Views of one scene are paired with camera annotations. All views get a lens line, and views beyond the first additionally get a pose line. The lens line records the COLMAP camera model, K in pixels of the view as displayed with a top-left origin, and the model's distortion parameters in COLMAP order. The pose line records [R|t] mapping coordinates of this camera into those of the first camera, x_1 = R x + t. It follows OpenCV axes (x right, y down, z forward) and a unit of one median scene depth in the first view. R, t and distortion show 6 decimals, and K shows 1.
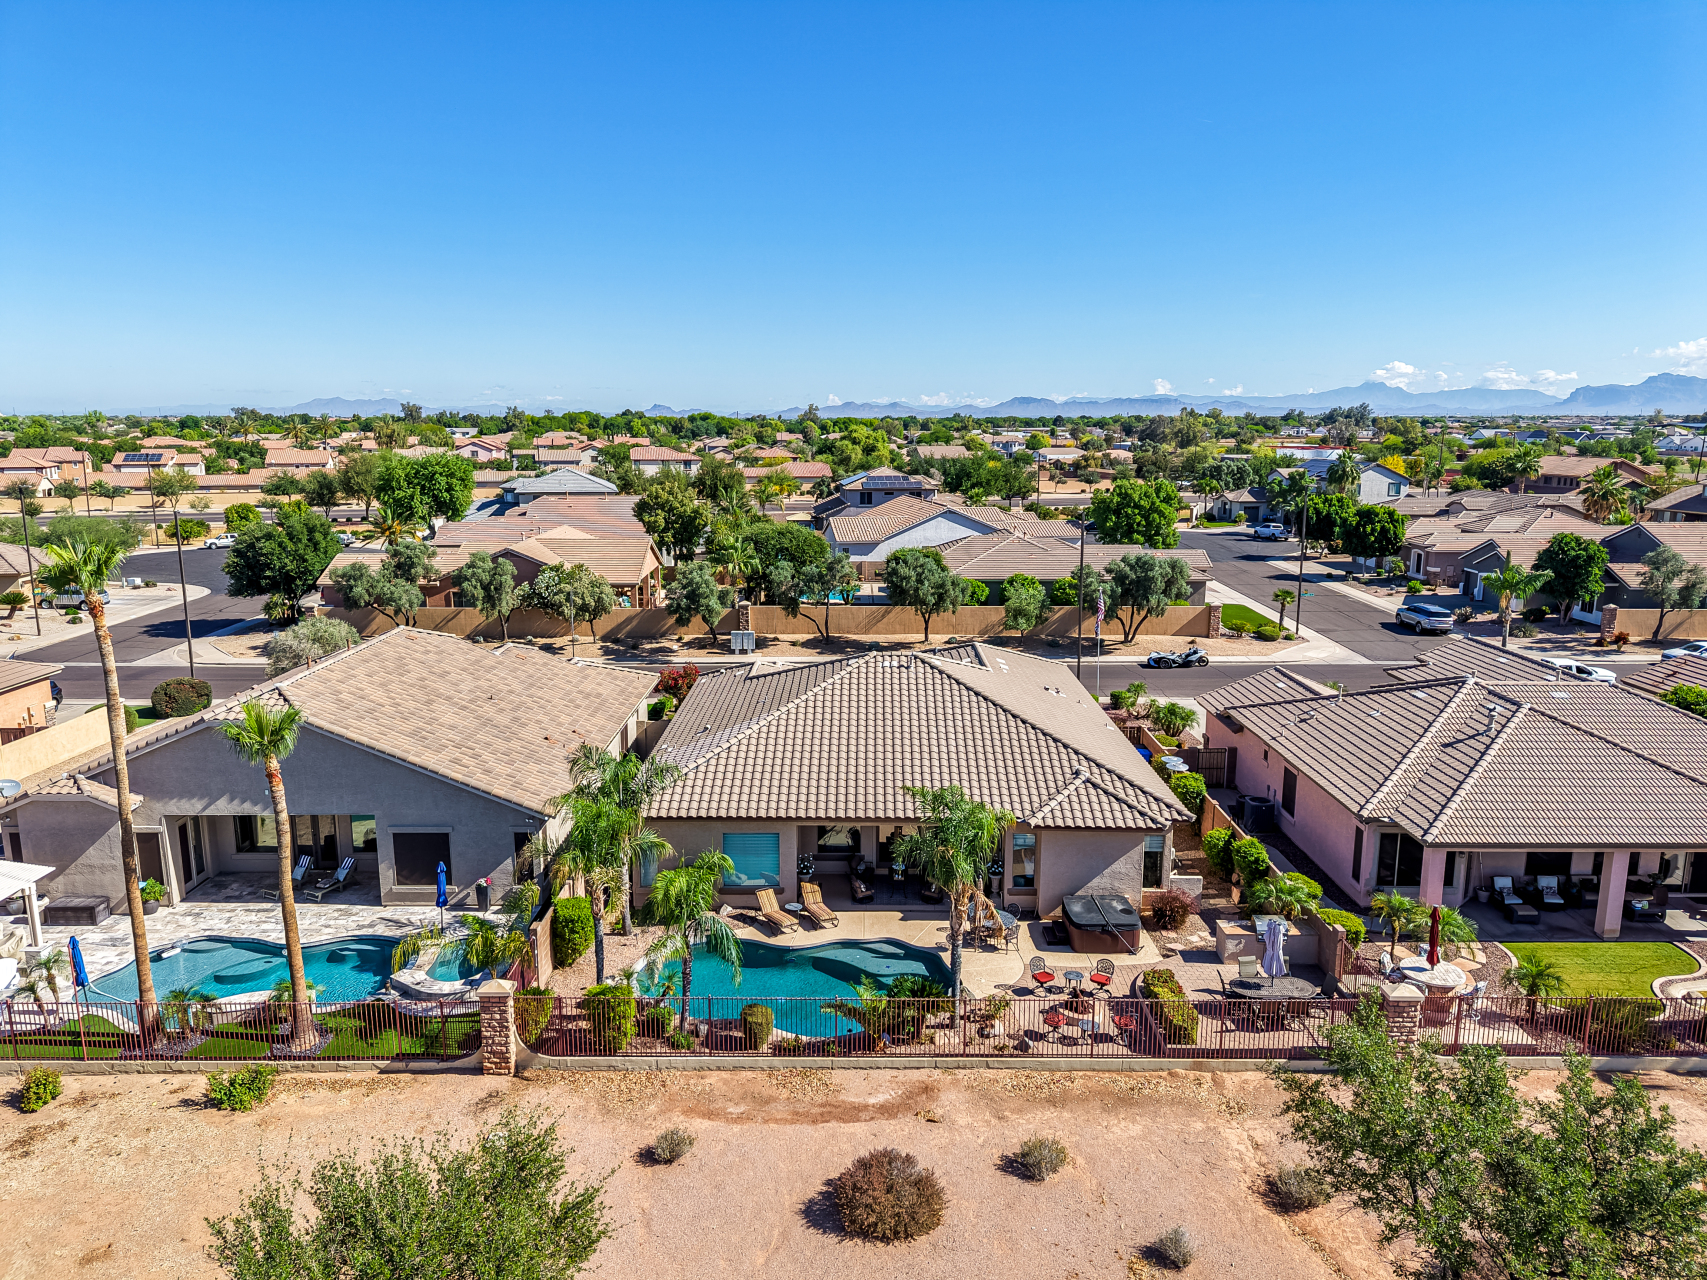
lens RADIAL K [[1135.5, 0, 863.1], [0, 1135.5, 639.0], [0, 0, 1]] dist [0.048924, -0.056841]
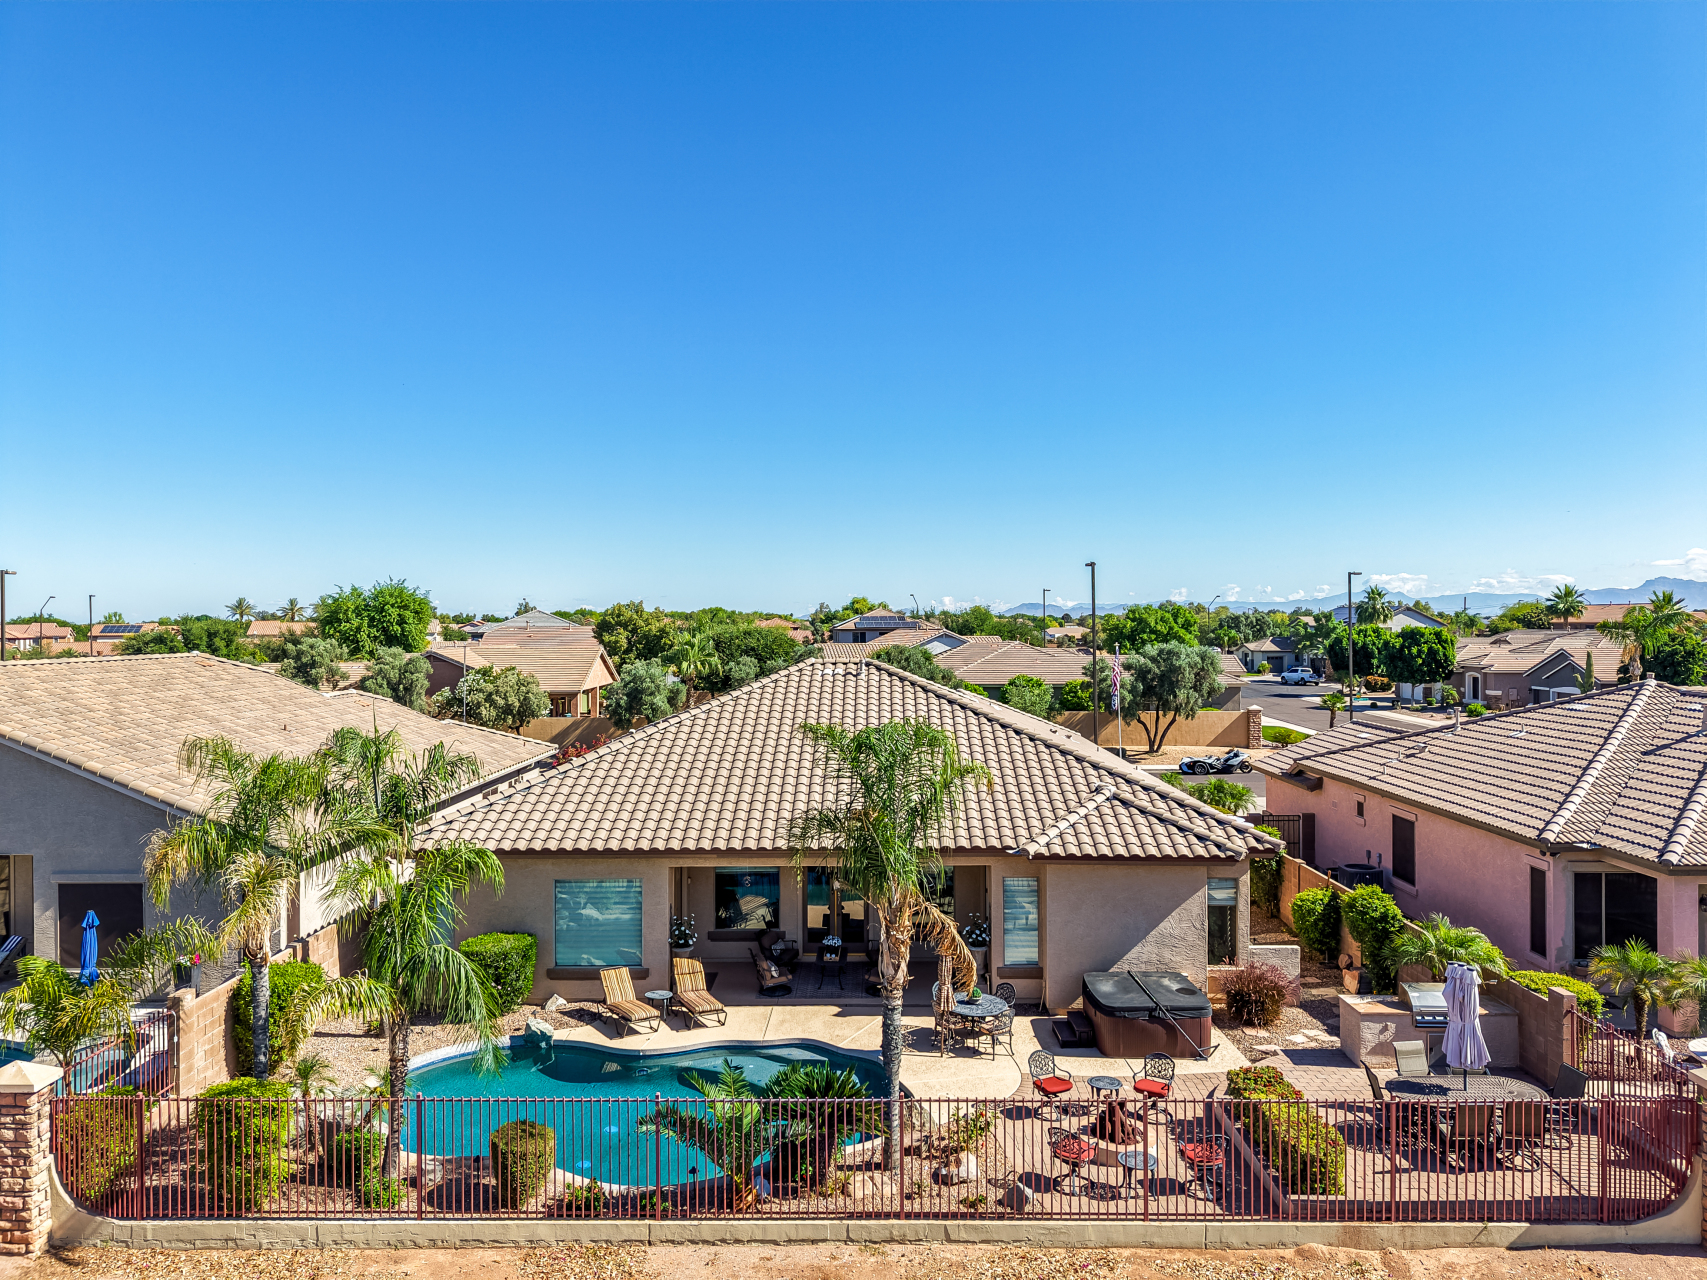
lens RADIAL K [[1136.9, 0, 861.5], [0, 1136.9, 634.9], [0, 0, 1]] dist [0.024819, -0.016074]
pose [[0.999899, -0.007392, -0.012145, 0.061269], [0.005068, 0.983419, -0.181278, 0.154667], [0.013284, 0.181198, 0.983357, 0.341645]]
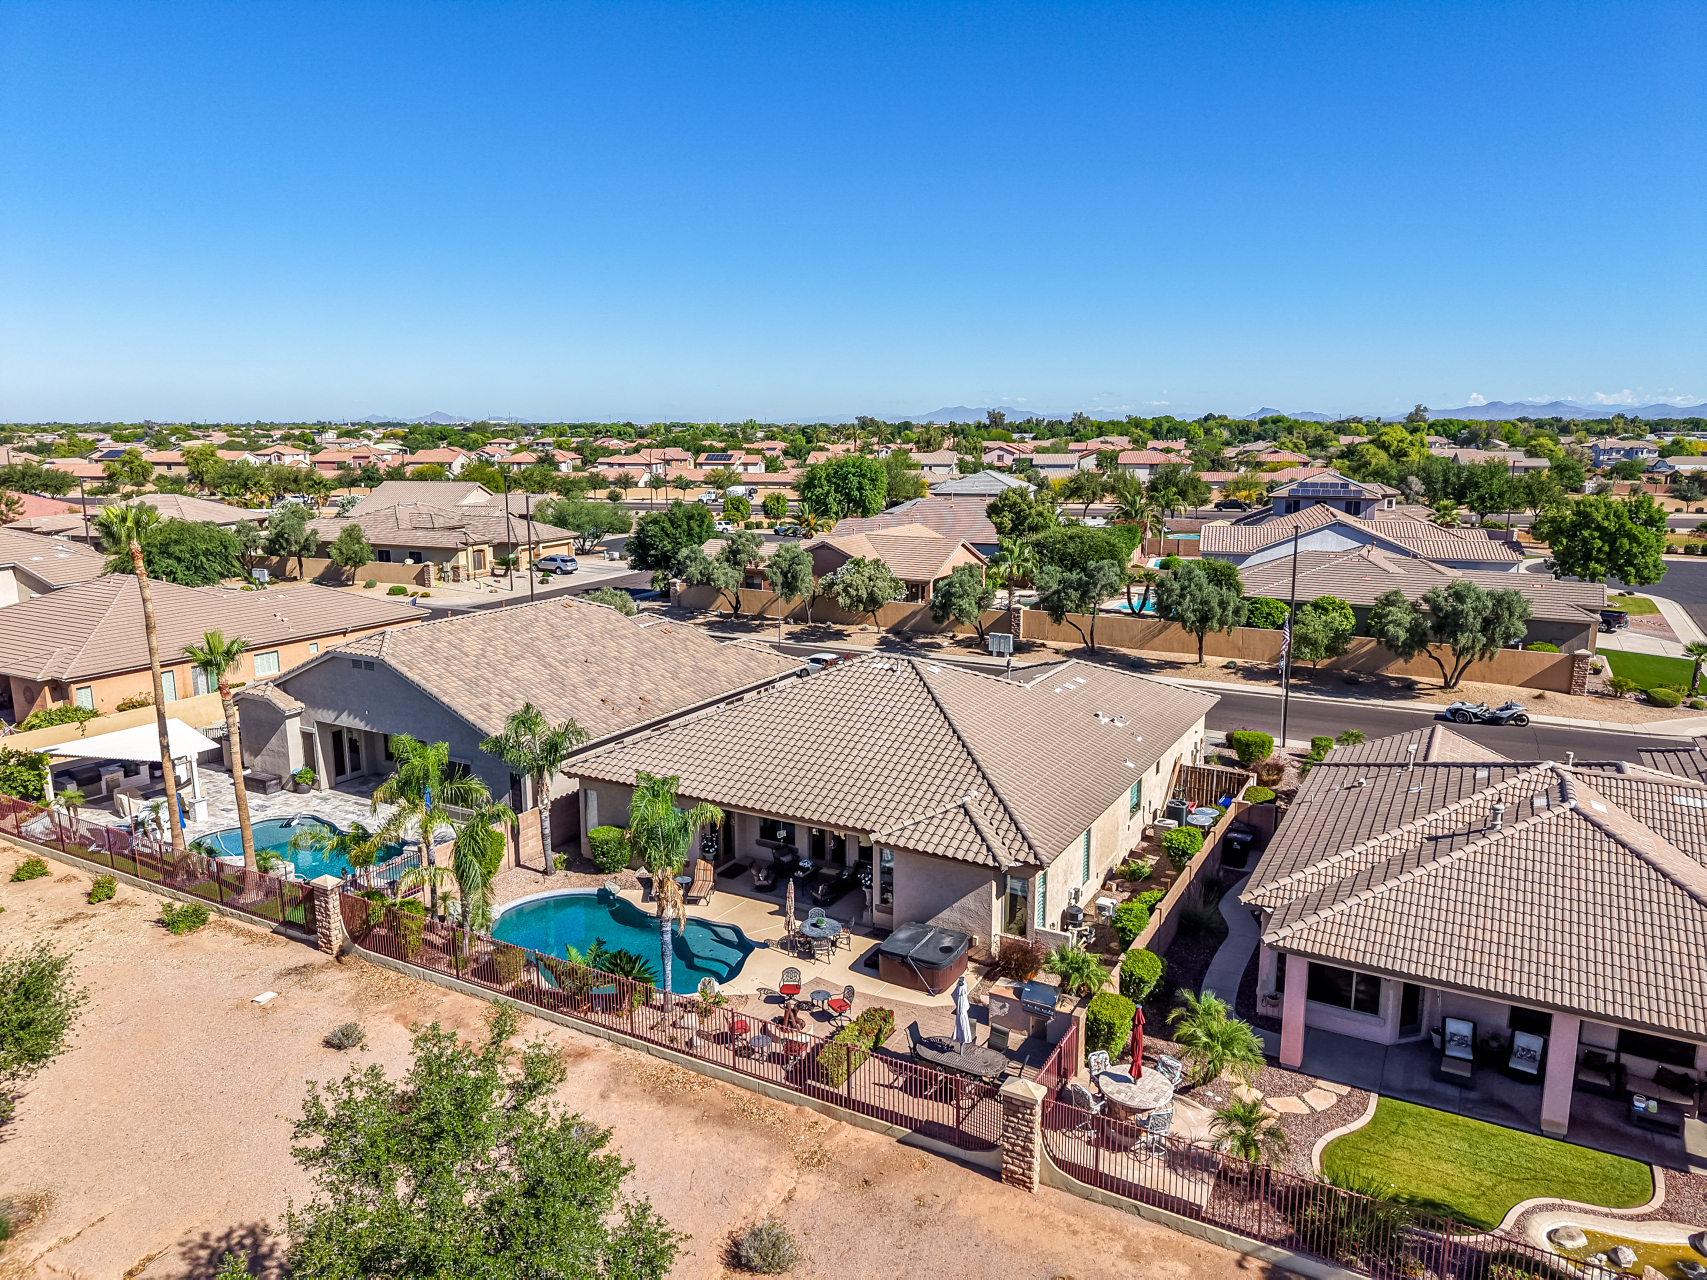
lens RADIAL K [[1135.5, 0, 863.1], [0, 1135.5, 639.0], [0, 0, 1]] dist [0.048924, -0.056841]
pose [[0.873342, 0.088587, -0.478985, 0.573074], [-0.090552, 0.995710, 0.019048, -0.022122], [0.478617, 0.026738, 0.877617, 0.148399]]
